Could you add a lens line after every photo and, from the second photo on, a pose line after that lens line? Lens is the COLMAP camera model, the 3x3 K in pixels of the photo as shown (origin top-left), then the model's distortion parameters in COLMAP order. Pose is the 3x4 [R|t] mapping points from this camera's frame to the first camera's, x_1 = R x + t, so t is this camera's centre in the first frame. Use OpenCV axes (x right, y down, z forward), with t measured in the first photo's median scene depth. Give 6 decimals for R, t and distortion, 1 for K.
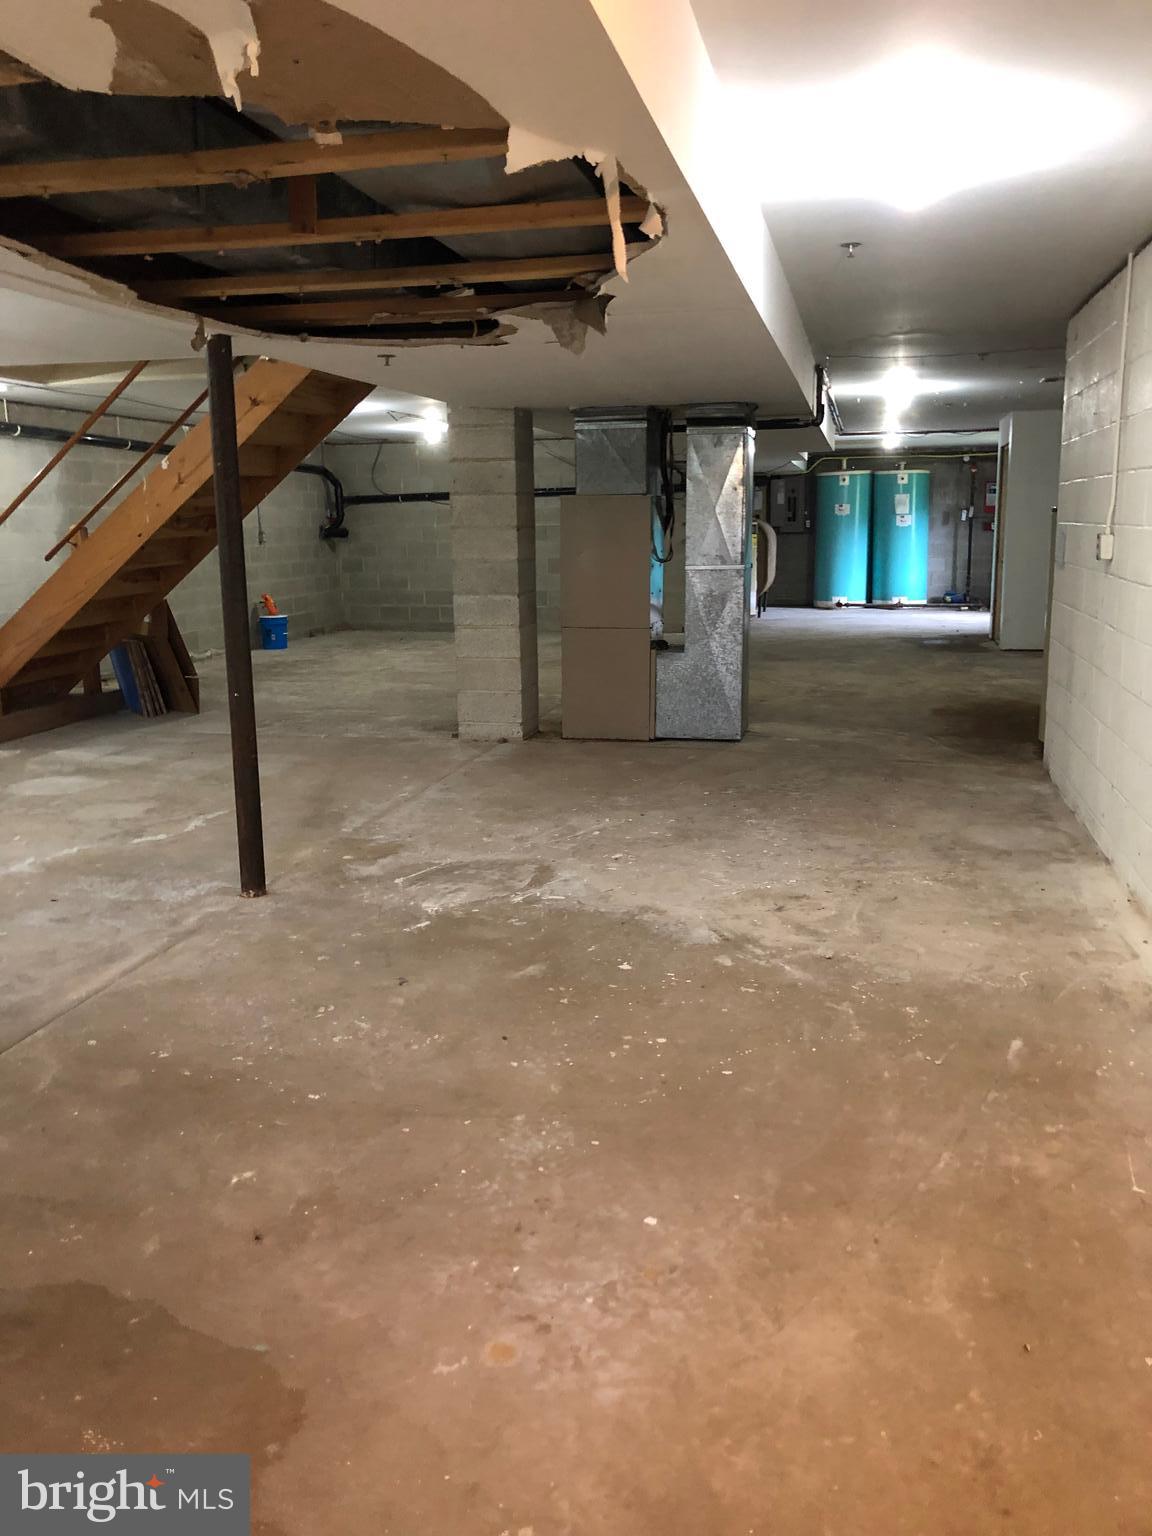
lens RADIAL K [[1274.4, 0, 578.7], [0, 1274.4, 768.9], [0, 0, 1]] dist [0.057797, -0.008906]
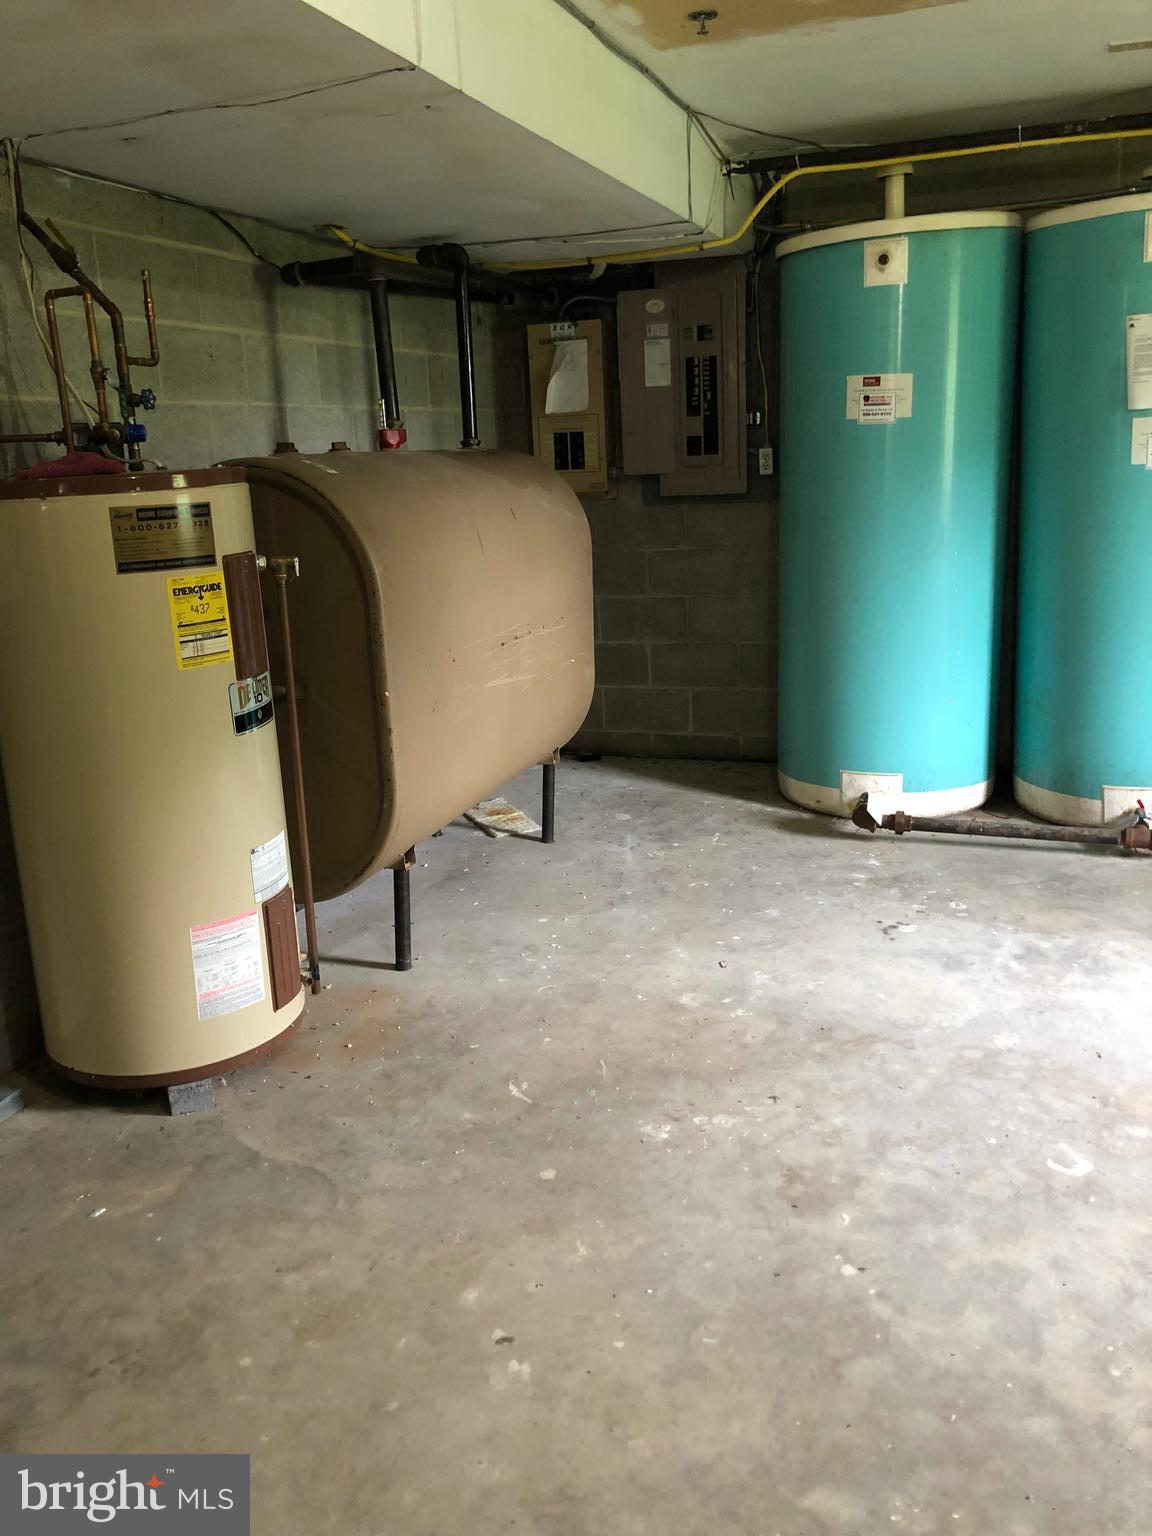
lens RADIAL K [[1274.4, 0, 572.1], [0, 1274.4, 762.8], [0, 0, 1]] dist [0.057797, -0.008906]
pose [[0.991876, 0.003484, -0.127162, 0.177499], [0.003932, 0.998308, 0.058019, -0.149071], [0.127149, -0.058048, 0.990184, 0.750922]]
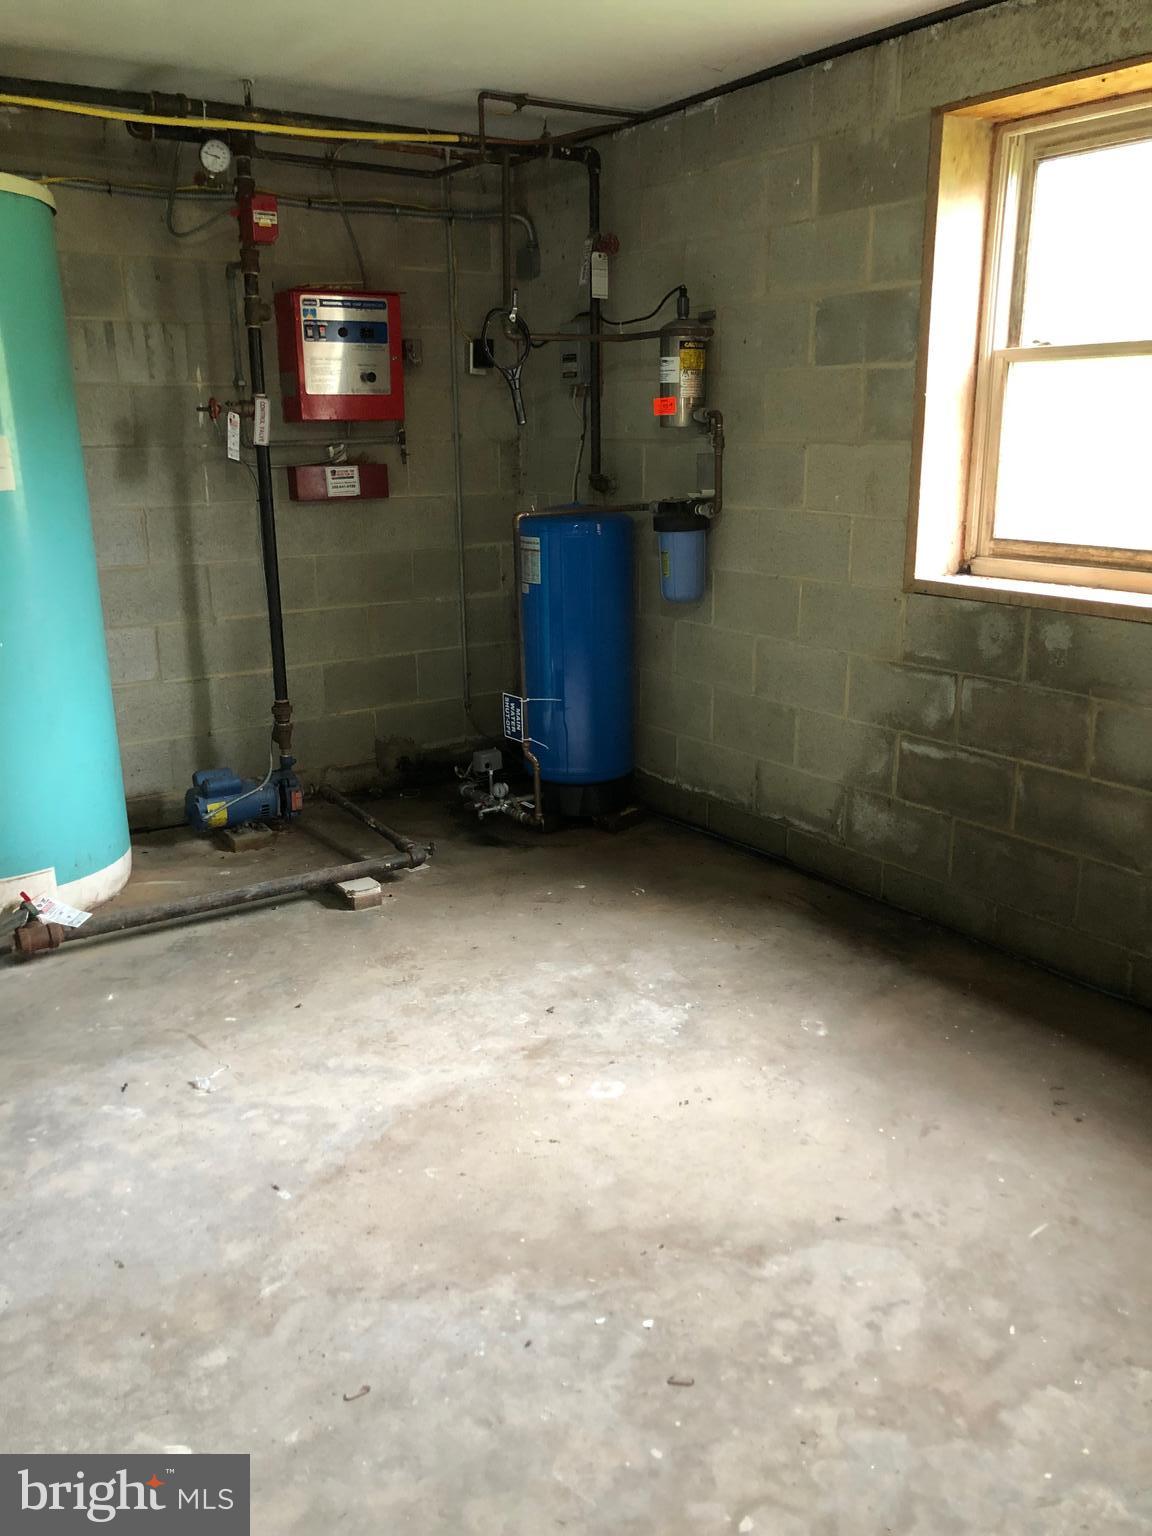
lens RADIAL K [[1274.4, 0, 569.0], [0, 1274.4, 770.5], [0, 0, 1]] dist [0.057797, -0.008906]
pose [[0.691662, -0.181437, 0.699060, 0.174061], [0.134701, 0.983354, 0.121947, -0.158622], [-0.709549, 0.009818, 0.704588, 0.795143]]
